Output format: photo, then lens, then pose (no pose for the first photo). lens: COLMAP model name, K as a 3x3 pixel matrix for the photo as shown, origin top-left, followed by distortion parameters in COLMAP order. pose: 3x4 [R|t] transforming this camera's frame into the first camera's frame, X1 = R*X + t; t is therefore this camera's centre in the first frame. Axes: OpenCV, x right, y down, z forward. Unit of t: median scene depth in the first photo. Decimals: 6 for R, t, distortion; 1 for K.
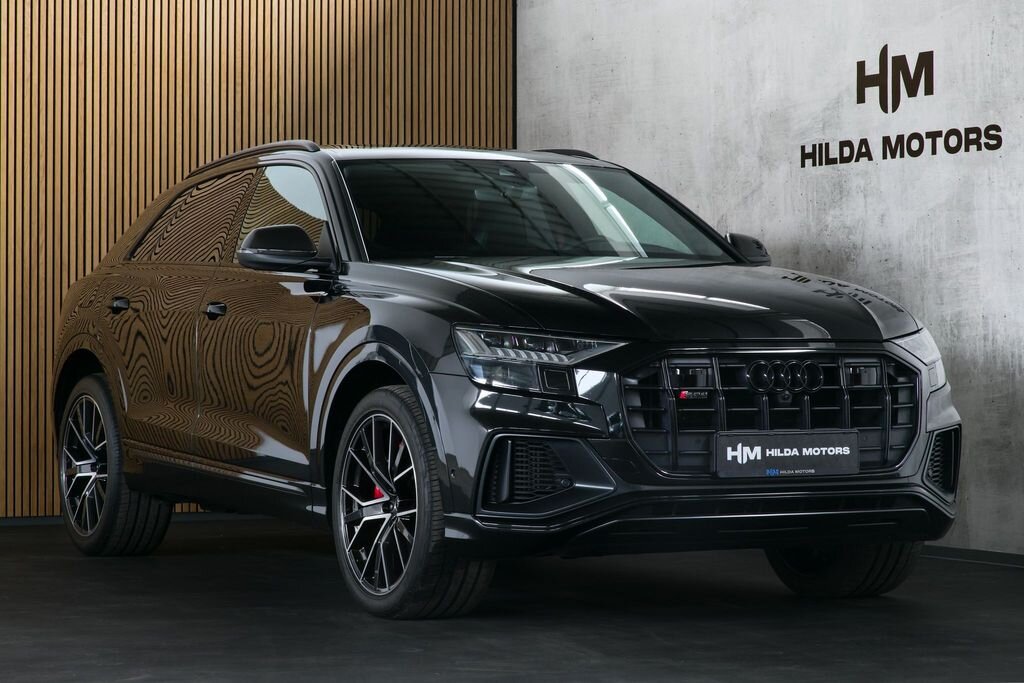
lens RADIAL K [[2903.1, 0, 512.0], [0, 2903.1, 341.5], [0, 0, 1]] dist [-0.022241, -0.487826]
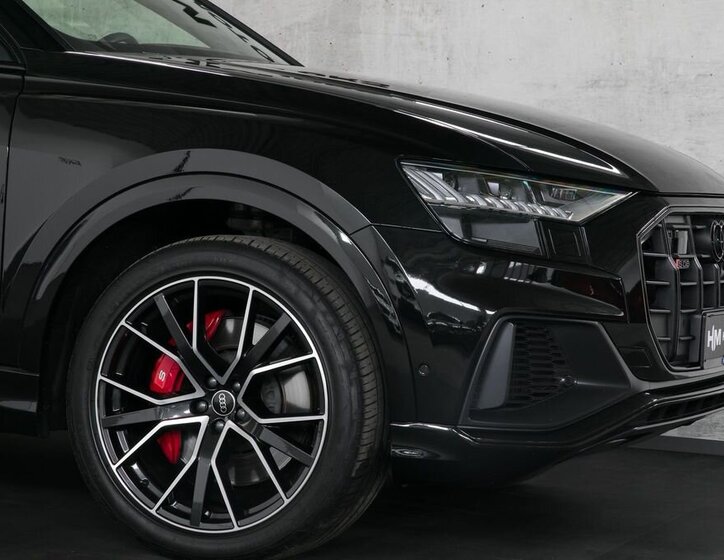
lens RADIAL K [[2297.0, 0, 362.0], [0, 2297.0, 280.0], [0, 0, 1]] dist [-0.041575, -1.205411]
pose [[0.759827, 0.006951, 0.650089, -0.395959], [-0.047981, 0.997815, 0.045411, -0.001163], [-0.648353, -0.065696, 0.758500, 0.578874]]
